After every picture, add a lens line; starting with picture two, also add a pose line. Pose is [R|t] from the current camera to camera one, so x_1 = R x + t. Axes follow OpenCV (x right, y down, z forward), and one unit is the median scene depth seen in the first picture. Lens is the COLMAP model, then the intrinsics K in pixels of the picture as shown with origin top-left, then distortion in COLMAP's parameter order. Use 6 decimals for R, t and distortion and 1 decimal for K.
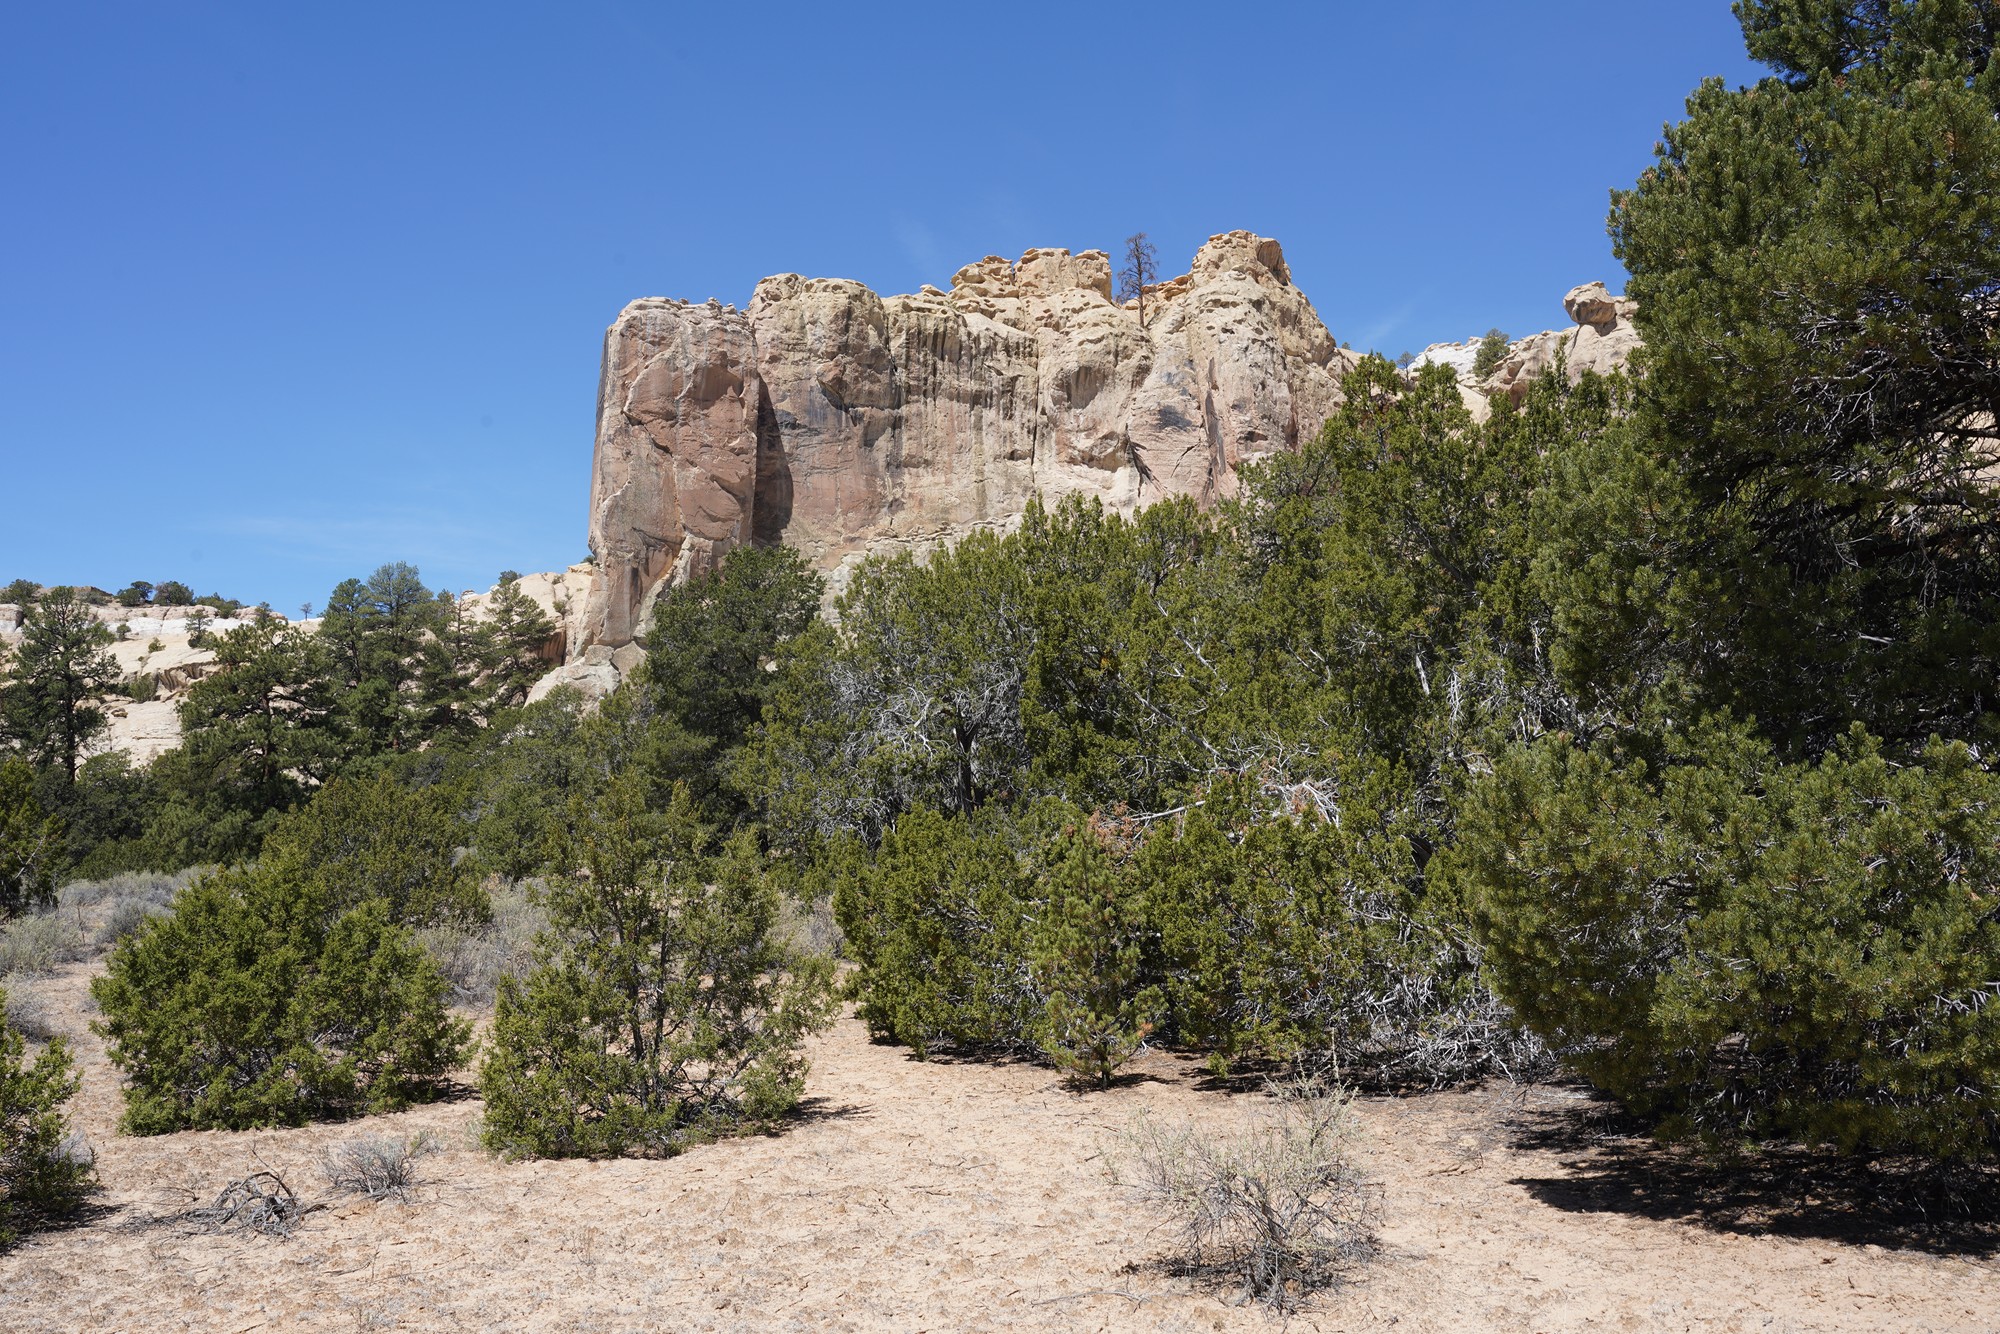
lens RADIAL K [[1731.6, 0, 1004.4], [0, 1731.6, 633.8], [0, 0, 1]] dist [-0.009355, 0.006941]
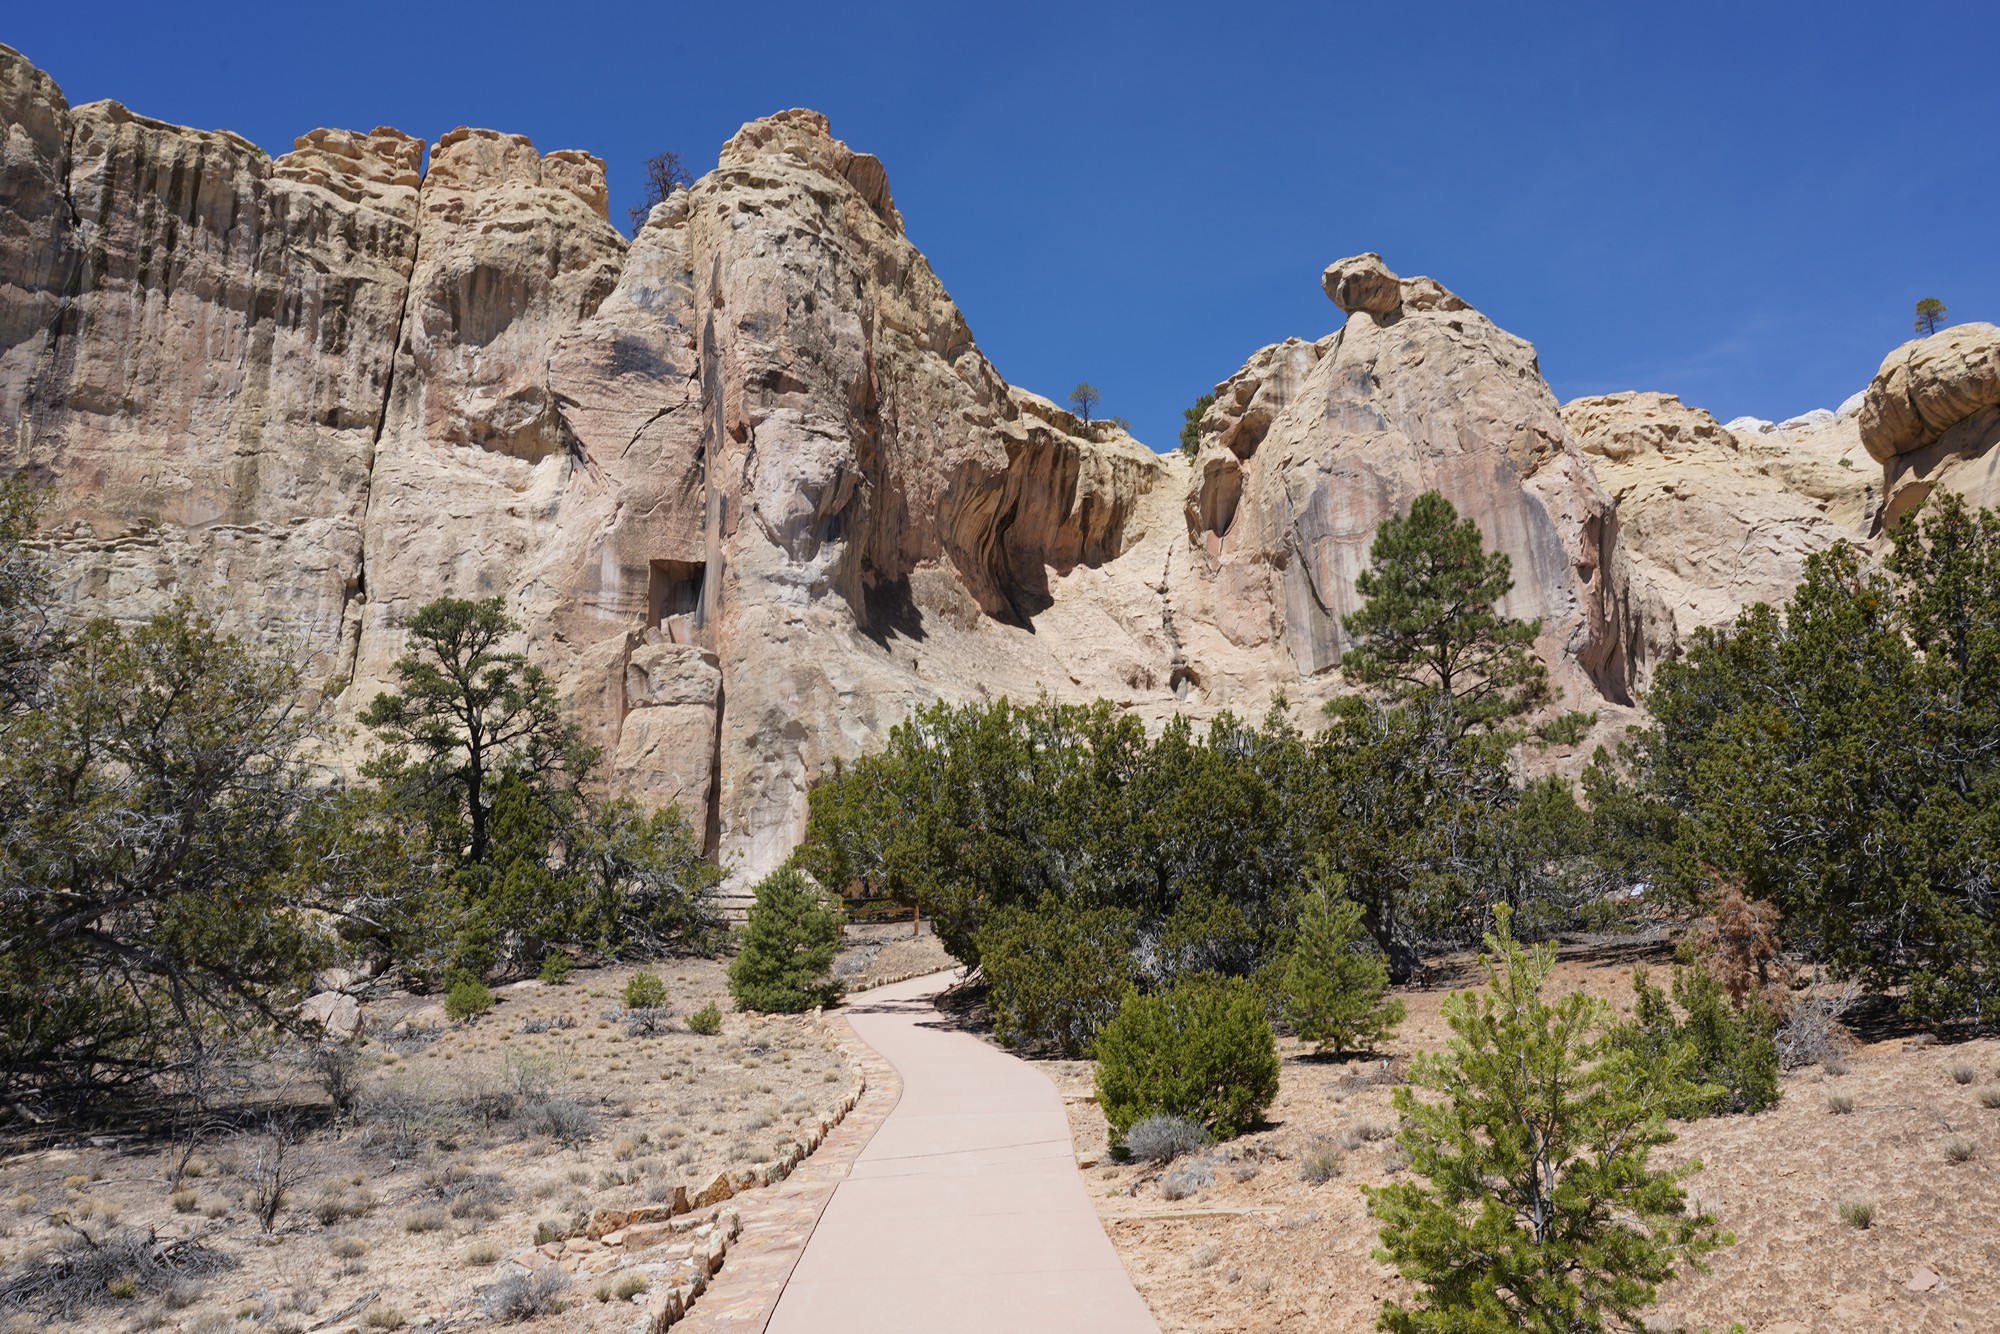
lens RADIAL K [[1558.8, 0, 963.2], [0, 1558.8, 664.8], [0, 0, 1]] dist [-0.021920, 0.015043]
pose [[0.990660, 0.034995, 0.131791, 0.133373], [-0.018172, 0.991769, -0.126746, 0.026942], [-0.135142, 0.123168, 0.983141, 0.518292]]
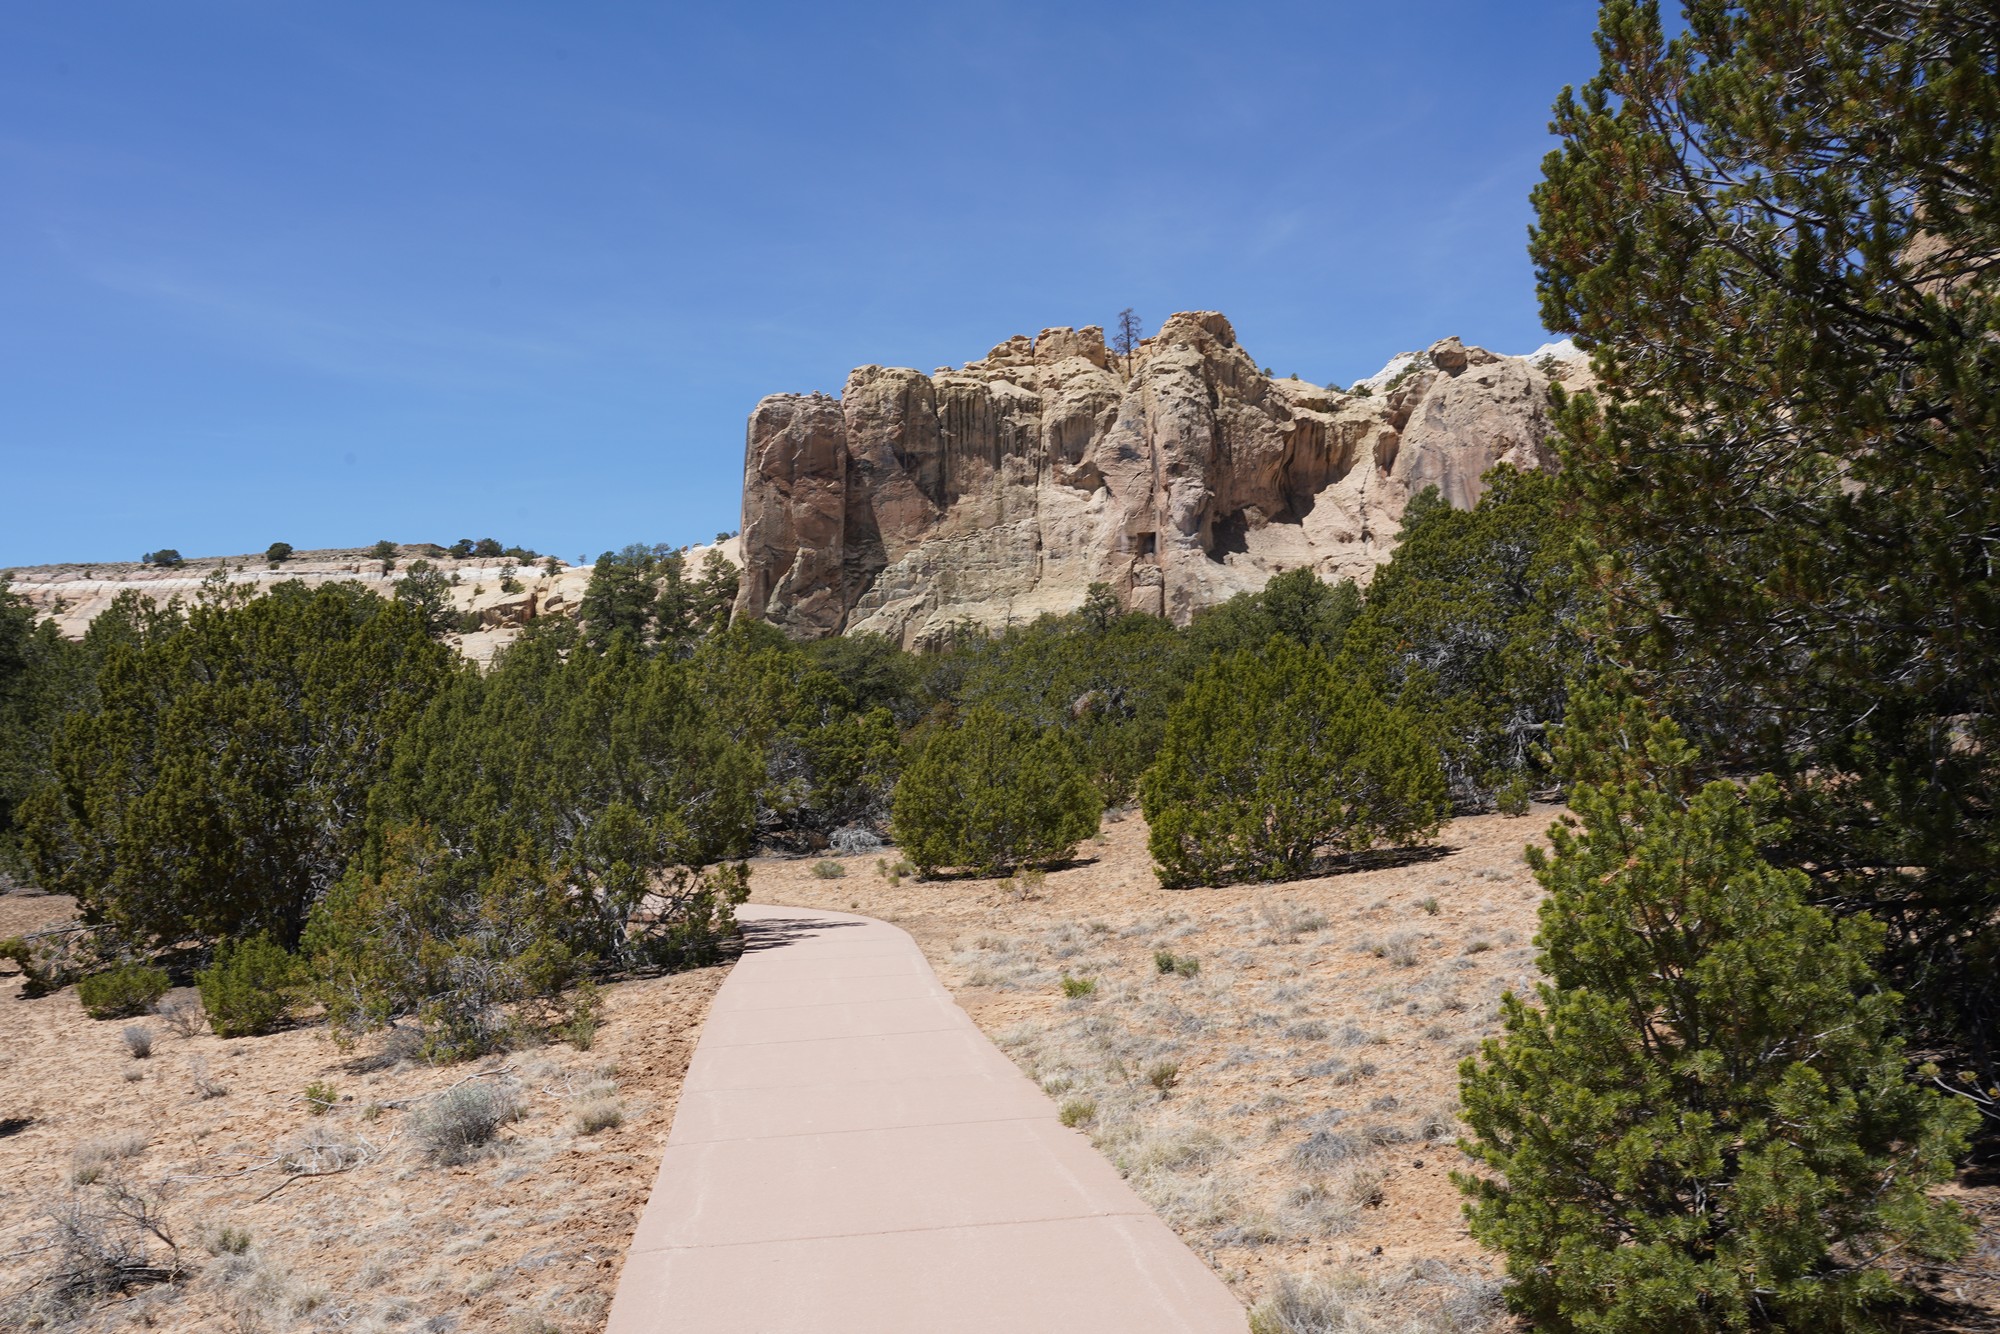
lens RADIAL K [[1558.8, 0, 963.2], [0, 1558.8, 664.8], [0, 0, 1]] dist [-0.021920, 0.015043]
pose [[0.988716, -0.005497, -0.149698, 0.153120], [0.017719, 0.996603, 0.080429, -0.053060], [0.148748, -0.082174, 0.985455, -0.340751]]
